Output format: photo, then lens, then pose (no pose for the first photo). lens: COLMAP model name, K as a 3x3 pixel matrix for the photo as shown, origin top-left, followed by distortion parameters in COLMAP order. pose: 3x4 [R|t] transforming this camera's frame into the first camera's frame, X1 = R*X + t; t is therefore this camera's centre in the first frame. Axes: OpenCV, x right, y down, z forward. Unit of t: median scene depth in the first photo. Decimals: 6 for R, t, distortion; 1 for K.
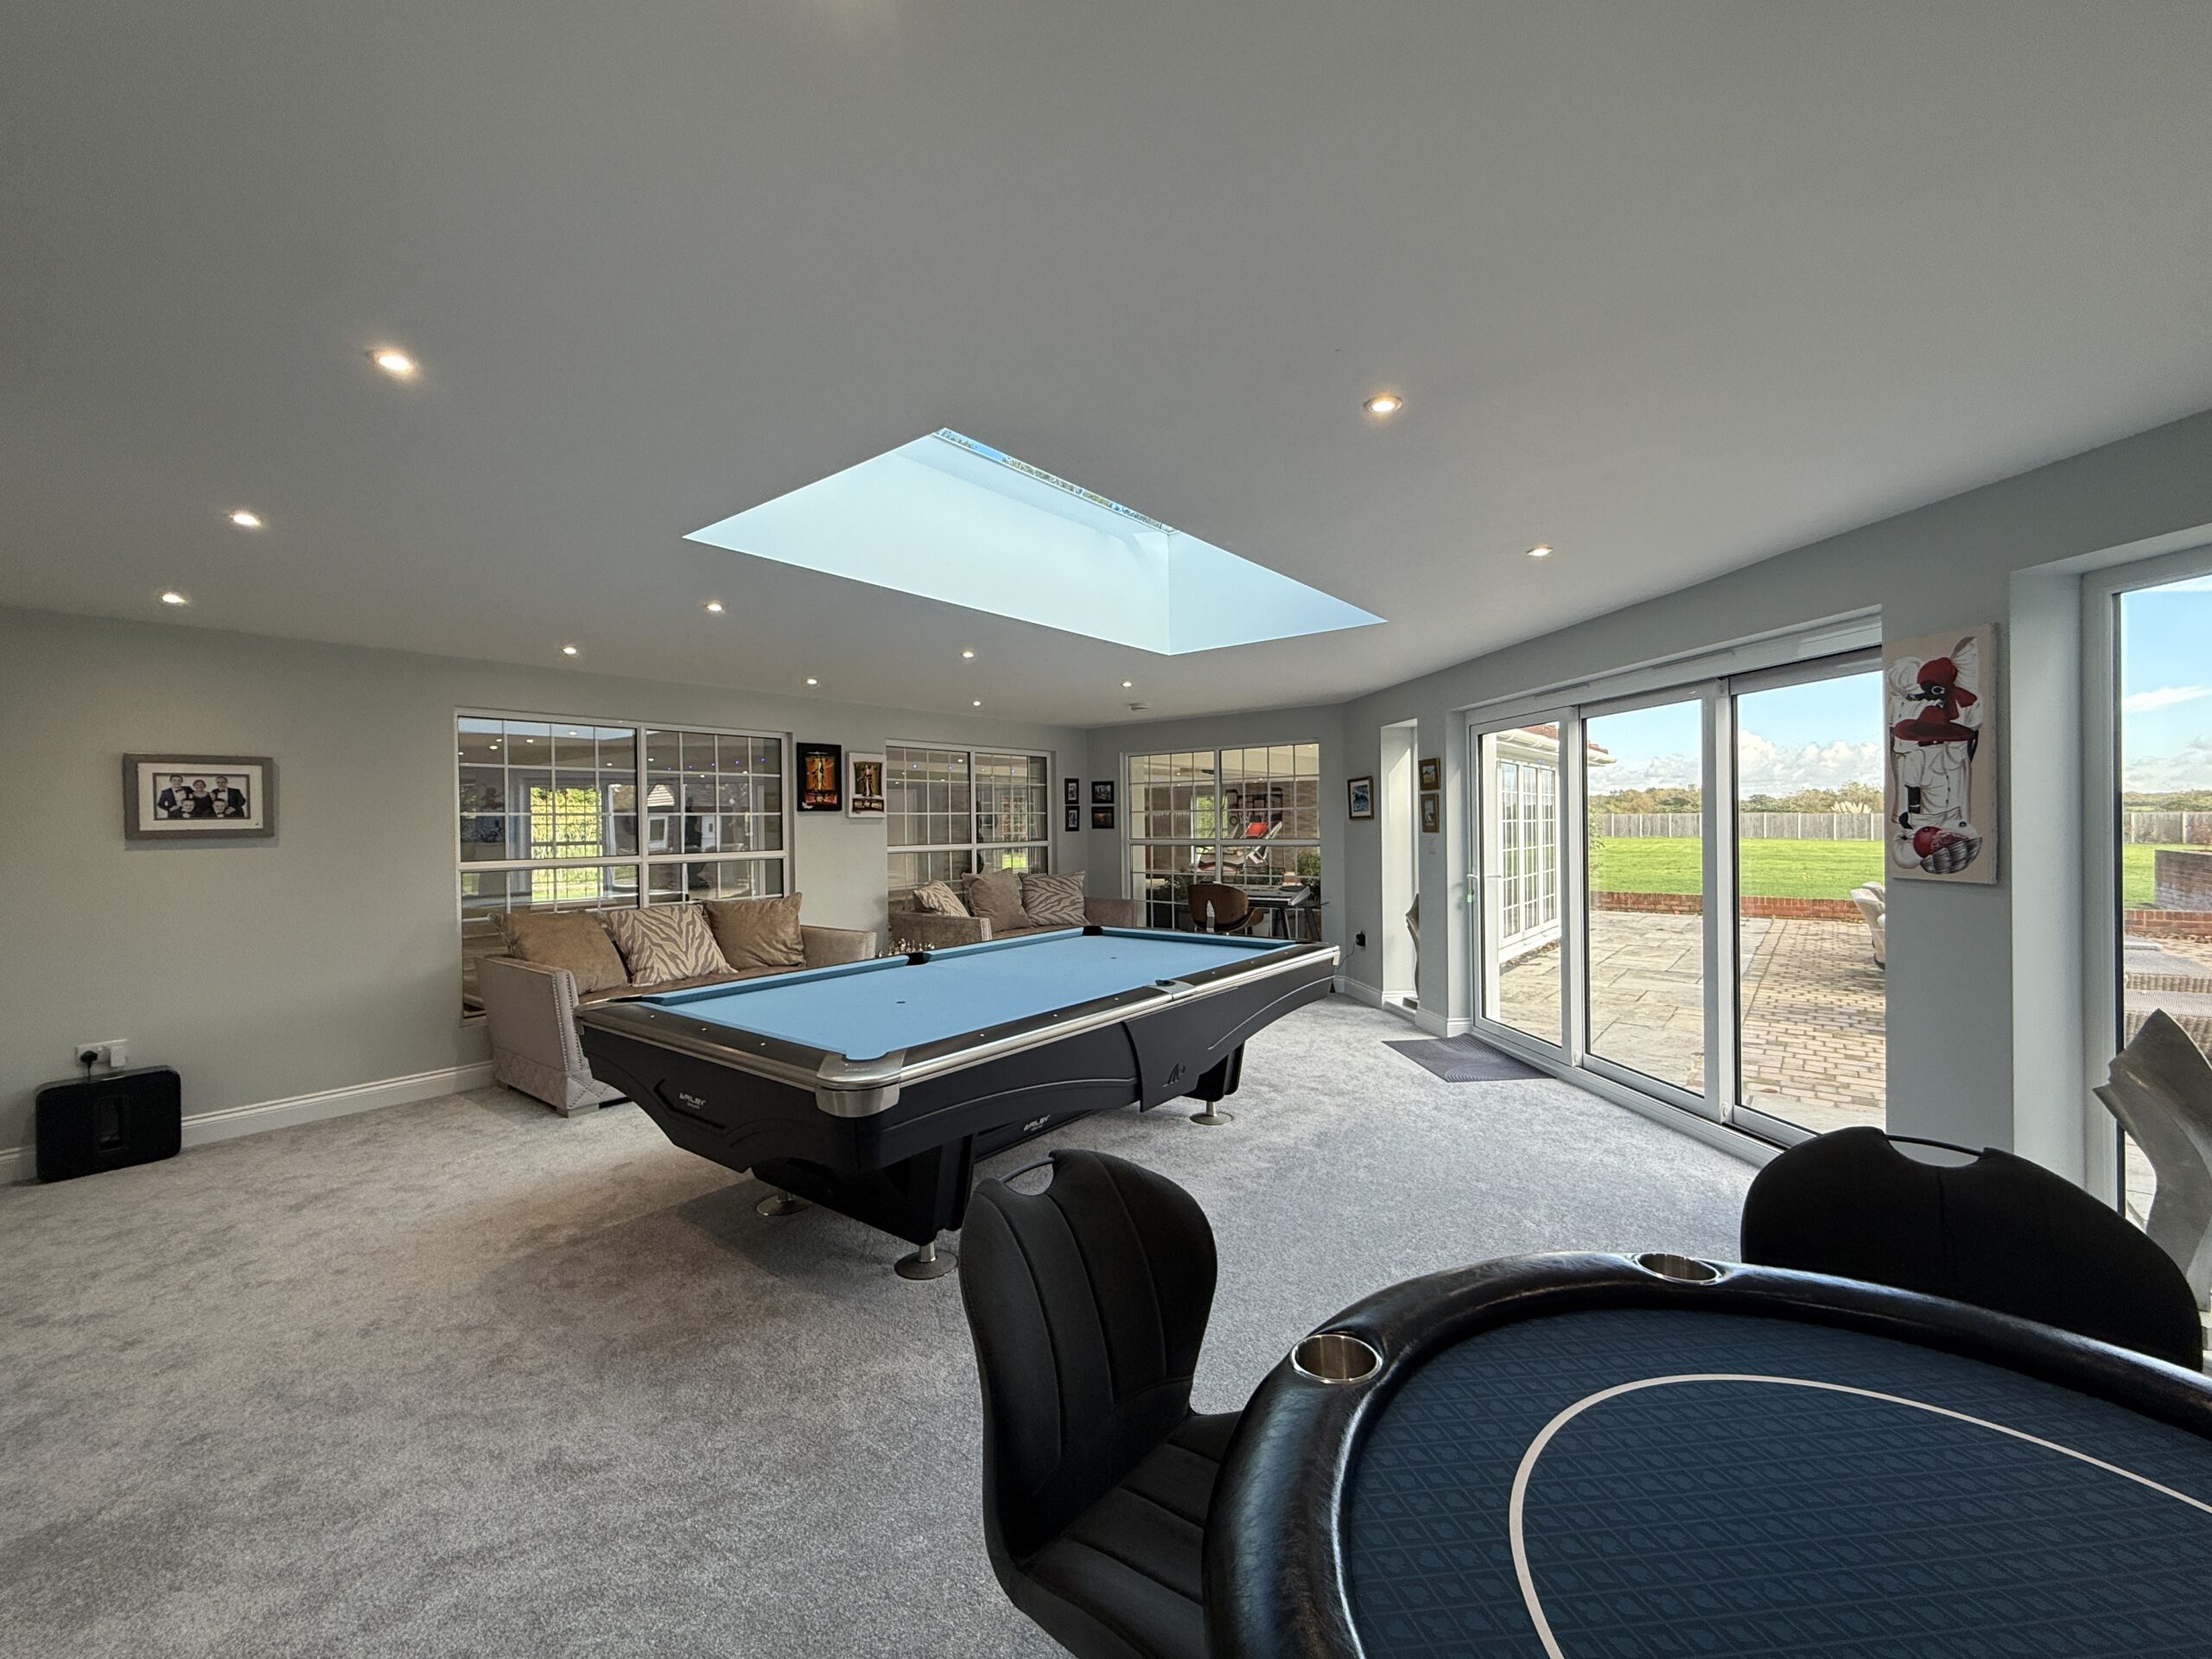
lens RADIAL K [[877.1, 0, 1111.9], [0, 877.1, 828.7], [0, 0, 1]] dist [0.001079, 0.000028]
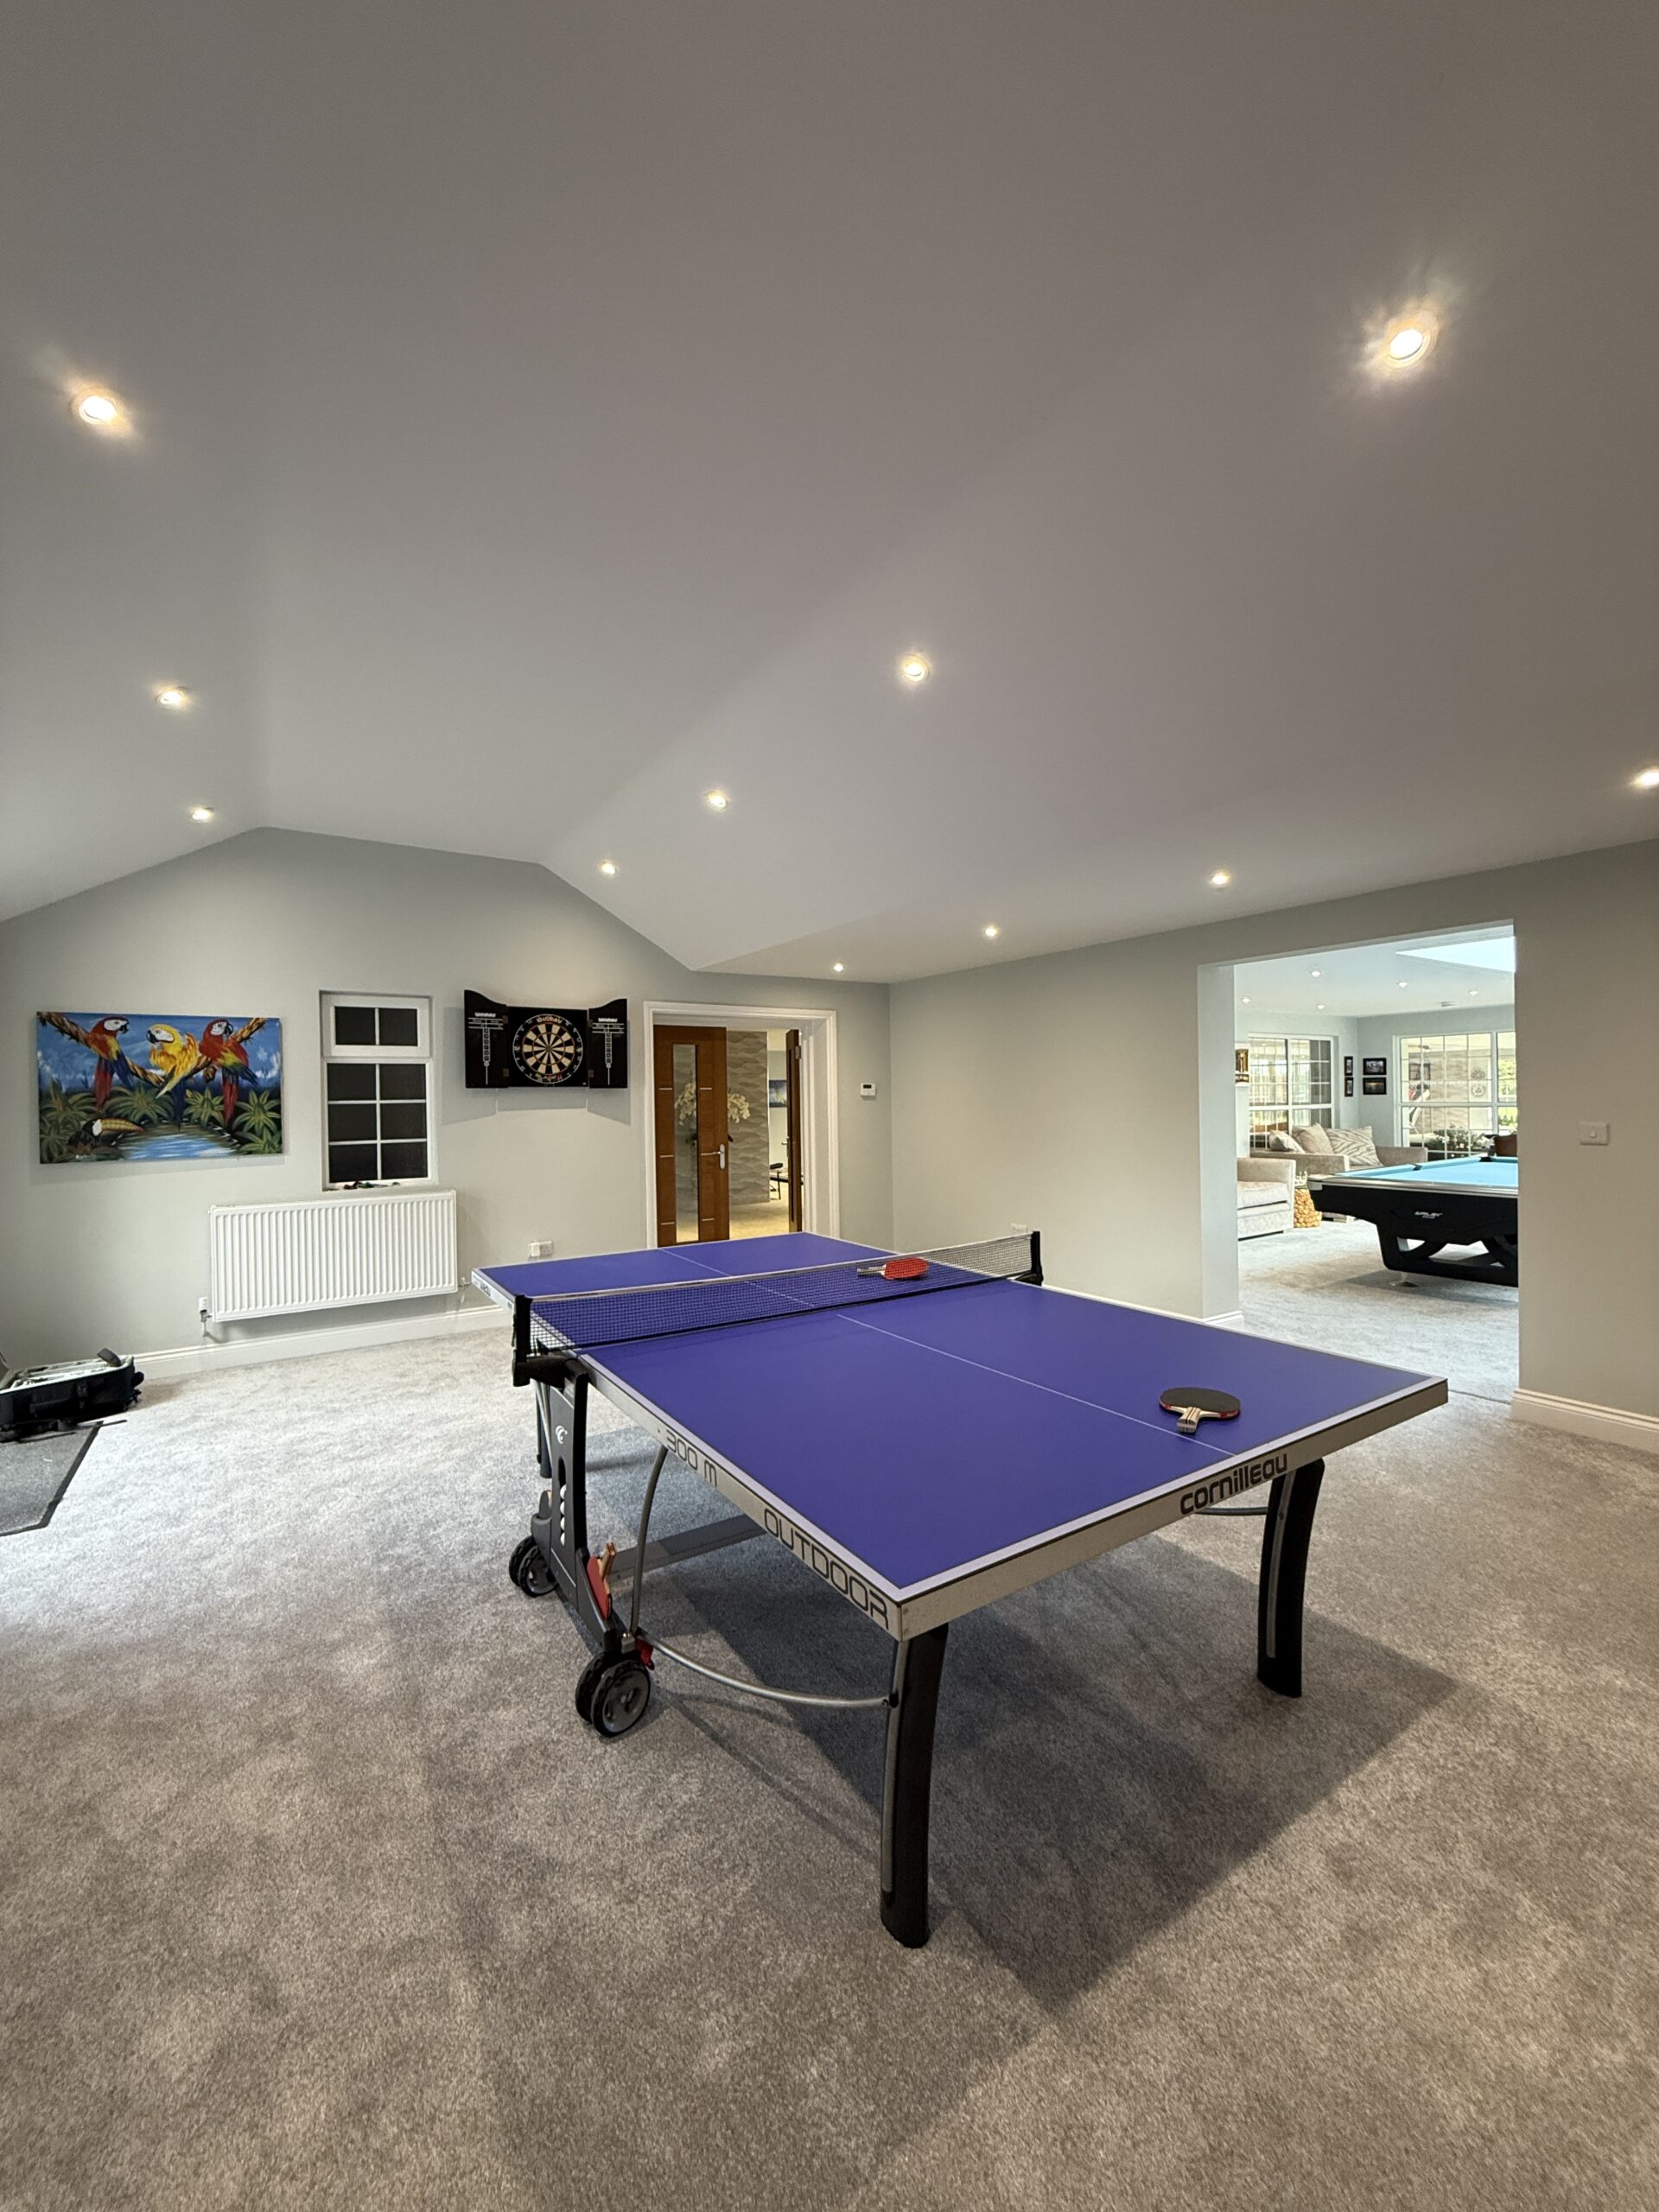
lens RADIAL K [[877.1, 0, 820.5], [0, 877.1, 1103.0], [0, 0, 1]] dist [0.001079, 0.000028]
pose [[0.949009, -0.001346, -0.315247, -0.379882], [0.002382, 0.999993, 0.002902, 0.006704], [0.315241, -0.003505, 0.949005, -0.484780]]
